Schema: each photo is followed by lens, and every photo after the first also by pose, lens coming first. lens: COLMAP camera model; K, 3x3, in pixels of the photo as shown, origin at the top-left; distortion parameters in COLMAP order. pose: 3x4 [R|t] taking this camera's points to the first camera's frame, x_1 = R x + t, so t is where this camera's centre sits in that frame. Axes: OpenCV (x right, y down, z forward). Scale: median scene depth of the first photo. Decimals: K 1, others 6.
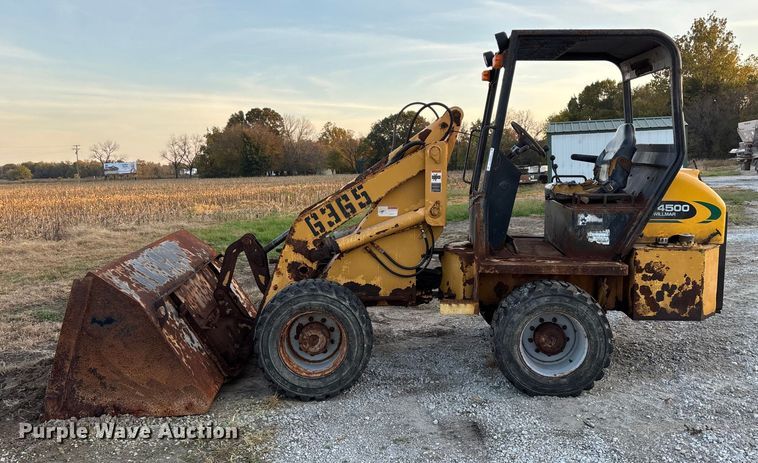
lens RADIAL K [[673.8, 0, 393.8], [0, 673.8, 222.8], [0, 0, 1]] dist [0.089559, -0.137663]
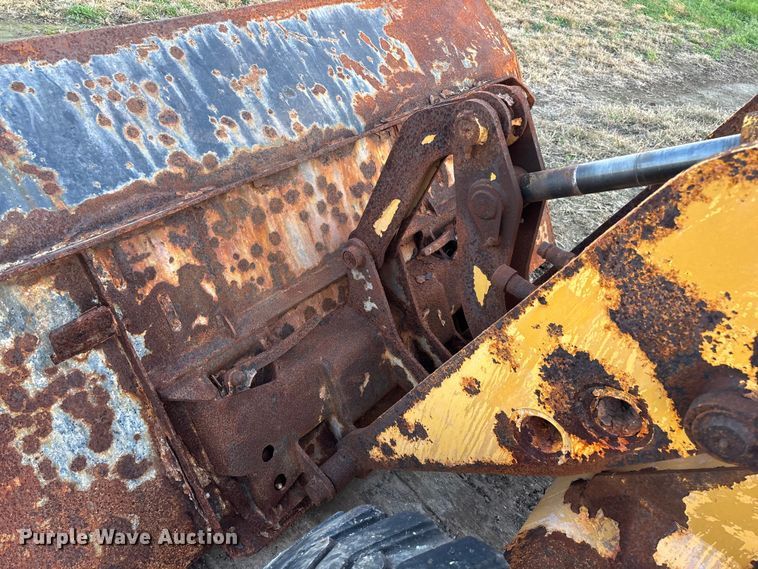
lens RADIAL K [[570.2, 0, 372.8], [0, 570.2, 290.5], [0, 0, 1]] dist [0.060499, -0.067438]
pose [[0.711524, 0.531821, -0.459239, -0.128048], [-0.212343, 0.785754, 0.580948, -0.035345], [0.669809, -0.315842, 0.672011, 0.863258]]
